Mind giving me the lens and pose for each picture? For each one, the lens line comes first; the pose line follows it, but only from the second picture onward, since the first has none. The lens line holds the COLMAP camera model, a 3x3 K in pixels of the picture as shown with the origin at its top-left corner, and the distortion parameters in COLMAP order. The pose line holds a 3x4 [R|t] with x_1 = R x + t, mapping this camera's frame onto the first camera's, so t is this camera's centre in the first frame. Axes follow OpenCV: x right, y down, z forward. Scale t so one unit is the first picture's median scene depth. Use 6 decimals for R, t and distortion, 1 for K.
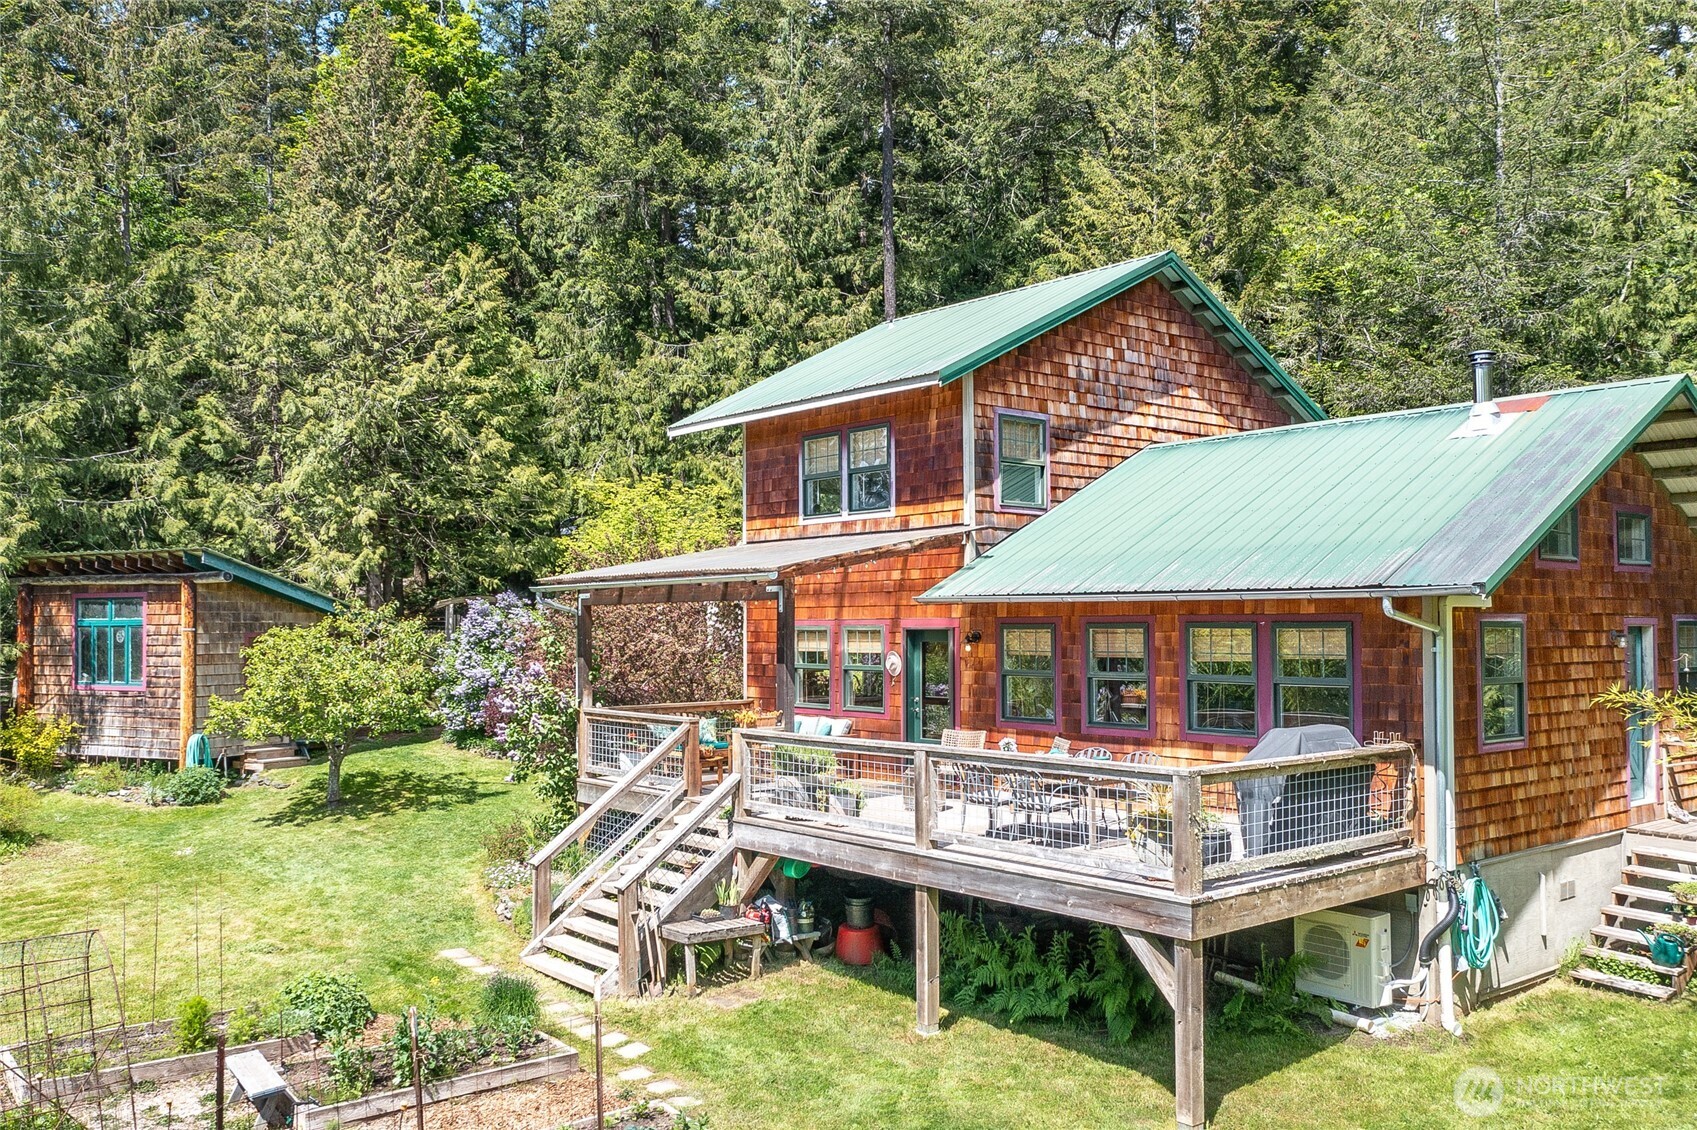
lens RADIAL K [[1403.5, 0, 847.4], [0, 1403.5, 608.1], [0, 0, 1]] dist [-0.040689, 0.000969]
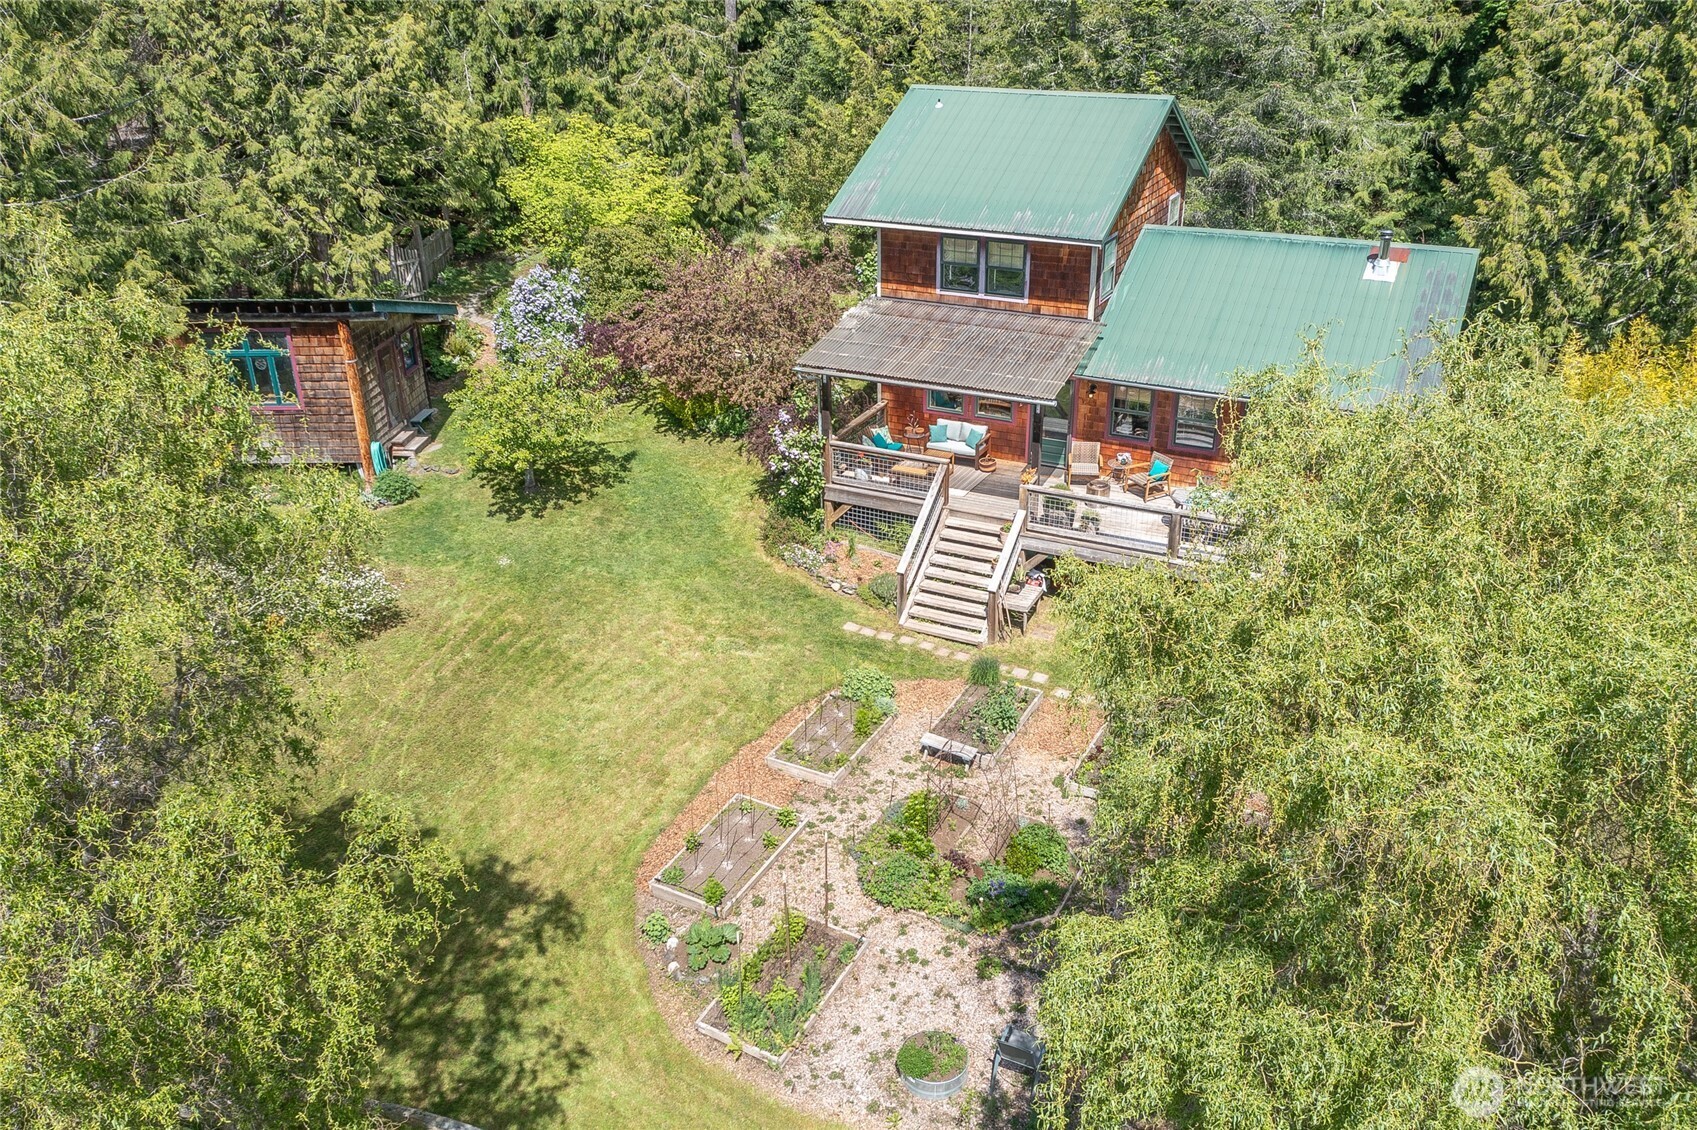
lens RADIAL K [[1378.0, 0, 847.0], [0, 1378.0, 574.5], [0, 0, 1]] dist [-0.034441, 0.051100]
pose [[0.912224, -0.183753, 0.366173, -0.772139], [0.001009, 0.894780, 0.446506, -0.483785], [-0.409691, -0.406944, 0.816425, -0.292588]]
